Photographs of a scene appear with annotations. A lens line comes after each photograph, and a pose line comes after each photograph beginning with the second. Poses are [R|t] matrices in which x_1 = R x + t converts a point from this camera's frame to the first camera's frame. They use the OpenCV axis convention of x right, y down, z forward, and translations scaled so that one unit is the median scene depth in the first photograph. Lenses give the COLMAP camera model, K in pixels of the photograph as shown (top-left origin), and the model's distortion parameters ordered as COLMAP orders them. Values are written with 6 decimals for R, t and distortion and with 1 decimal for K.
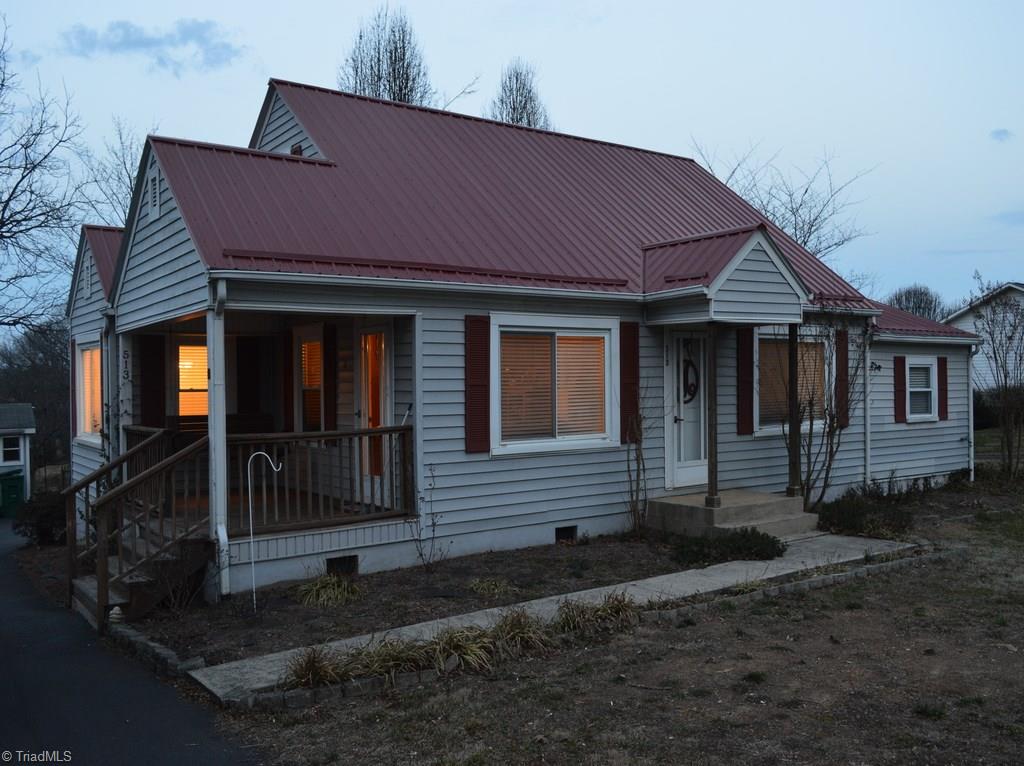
lens RADIAL K [[895.3, 0, 515.8], [0, 895.3, 377.9], [0, 0, 1]] dist [-0.037527, 0.004470]
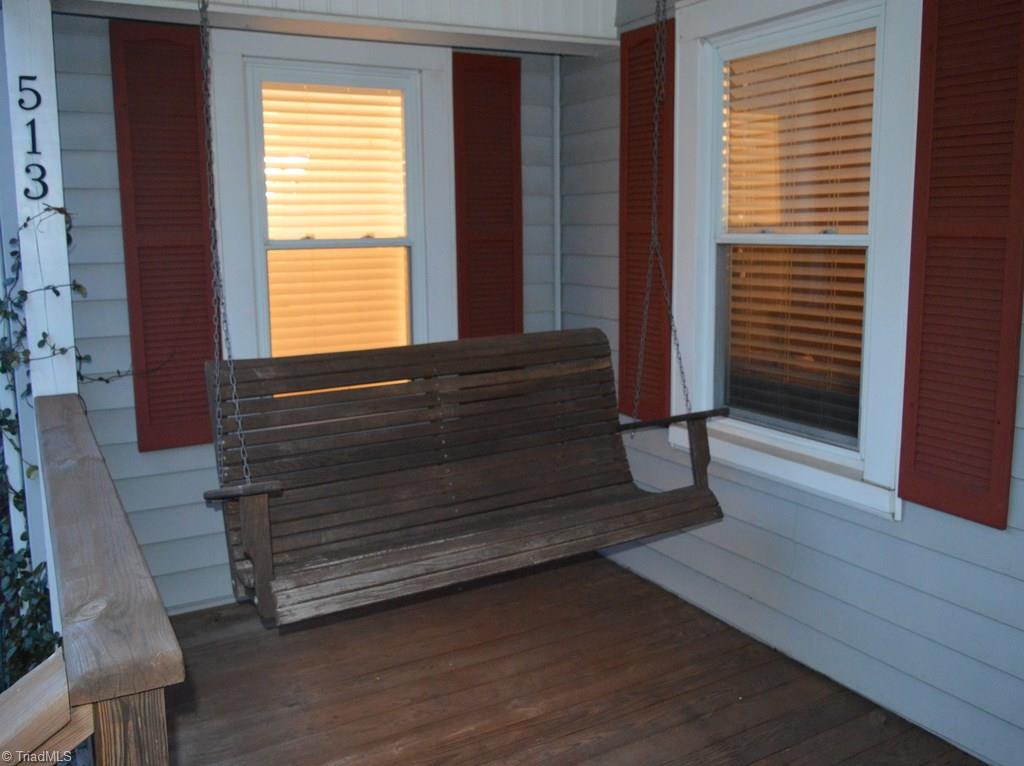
lens RADIAL K [[895.3, 0, 512.8], [0, 895.3, 382.6], [0, 0, 1]] dist [-0.037527, 0.004470]
pose [[0.992297, 0.005504, -0.123762, -0.314760], [0.016824, 0.983770, 0.178643, 0.010004], [0.122737, -0.179349, 0.976099, 0.860694]]
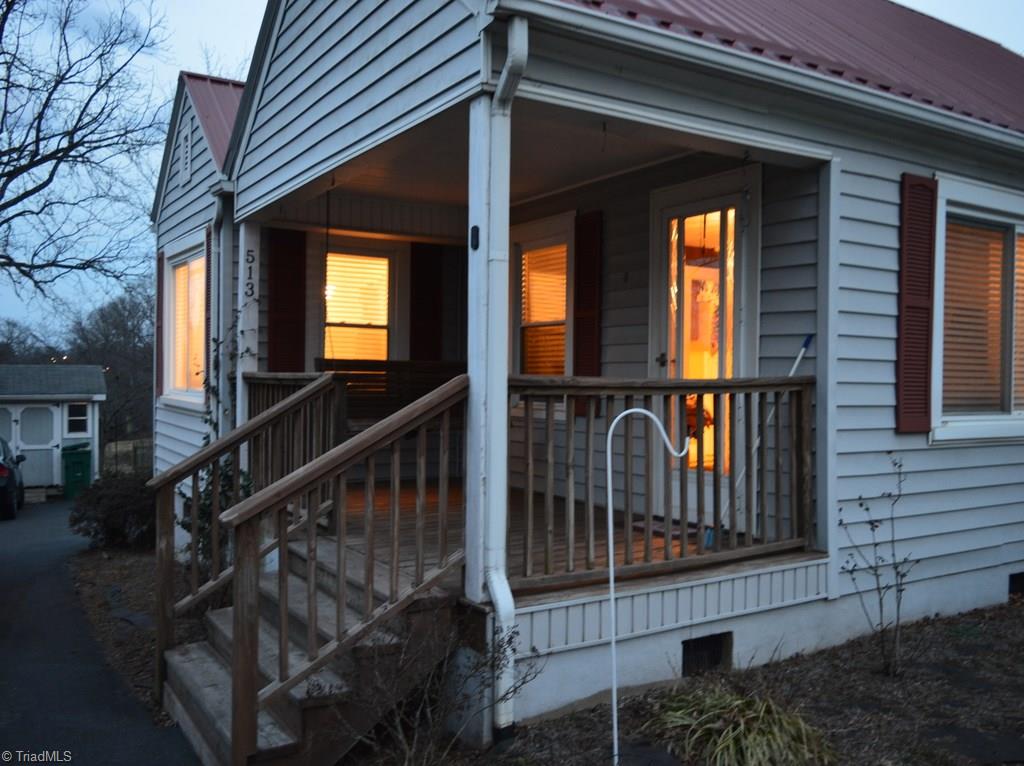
lens RADIAL K [[895.3, 0, 508.5], [0, 895.3, 387.8], [0, 0, 1]] dist [-0.037527, 0.004470]
pose [[0.996860, 0.030984, -0.072872, -0.237691], [-0.029526, 0.999344, 0.020994, 0.050551], [0.073475, -0.018777, 0.997120, 0.444021]]
